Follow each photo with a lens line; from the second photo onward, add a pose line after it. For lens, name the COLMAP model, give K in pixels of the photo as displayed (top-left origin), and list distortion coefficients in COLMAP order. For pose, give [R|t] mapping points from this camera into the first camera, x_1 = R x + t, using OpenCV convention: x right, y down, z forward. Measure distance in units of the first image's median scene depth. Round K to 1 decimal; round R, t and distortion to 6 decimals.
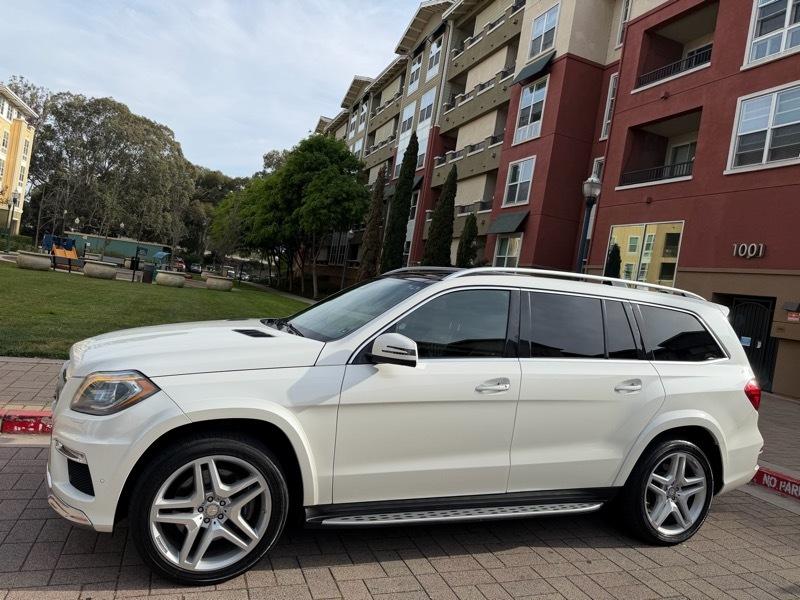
lens RADIAL K [[561.8, 0, 389.9], [0, 561.8, 300.7], [0, 0, 1]] dist [0.047740, -0.082996]
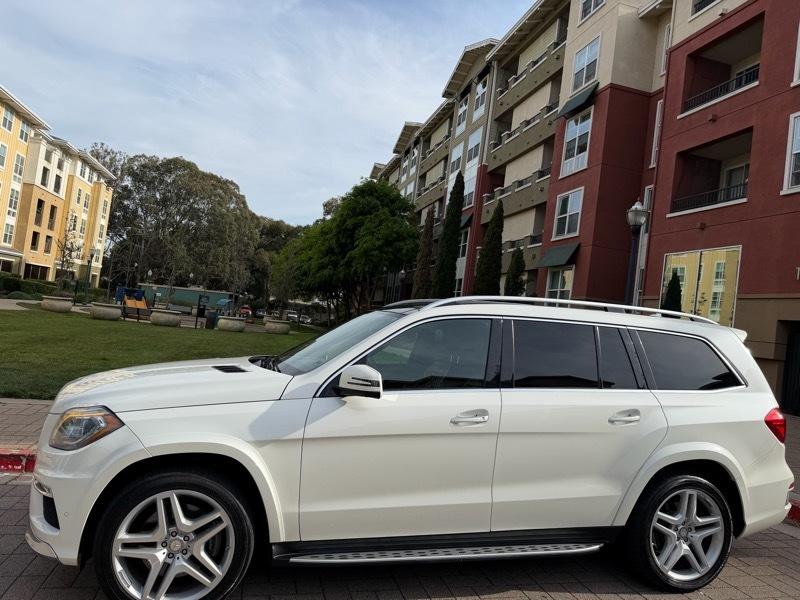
lens RADIAL K [[559.5, 0, 390.2], [0, 559.5, 304.6], [0, 0, 1]] dist [0.051524, -0.080608]
pose [[0.993555, -0.035578, -0.107620, 0.021000], [0.028588, 0.997422, -0.065813, 0.002202], [0.109684, 0.062312, 0.992011, 0.002071]]
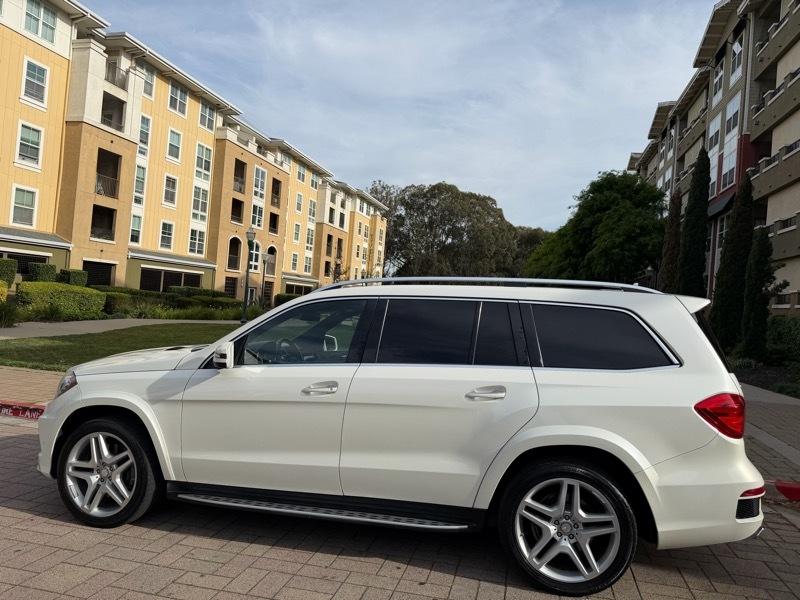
lens RADIAL K [[553.0, 0, 385.7], [0, 553.0, 301.6], [0, 0, 1]] dist [0.071961, -0.101084]
pose [[0.824838, -0.090889, -0.558016, 0.118043], [0.038132, 0.993689, -0.105486, 0.013746], [0.564082, 0.065731, 0.823099, 0.025665]]
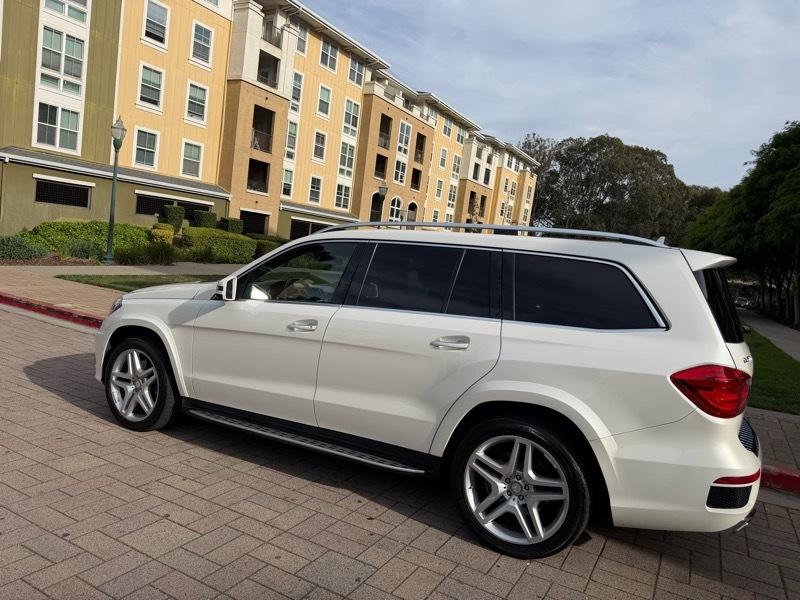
lens RADIAL K [[548.4, 0, 384.4], [0, 548.4, 304.1], [0, 0, 1]] dist [0.116443, -0.185684]
pose [[0.653811, 0.007191, -0.756624, 0.147843], [-0.040042, 0.998882, -0.025108, 0.017369], [0.755598, 0.046713, 0.653368, 0.054230]]
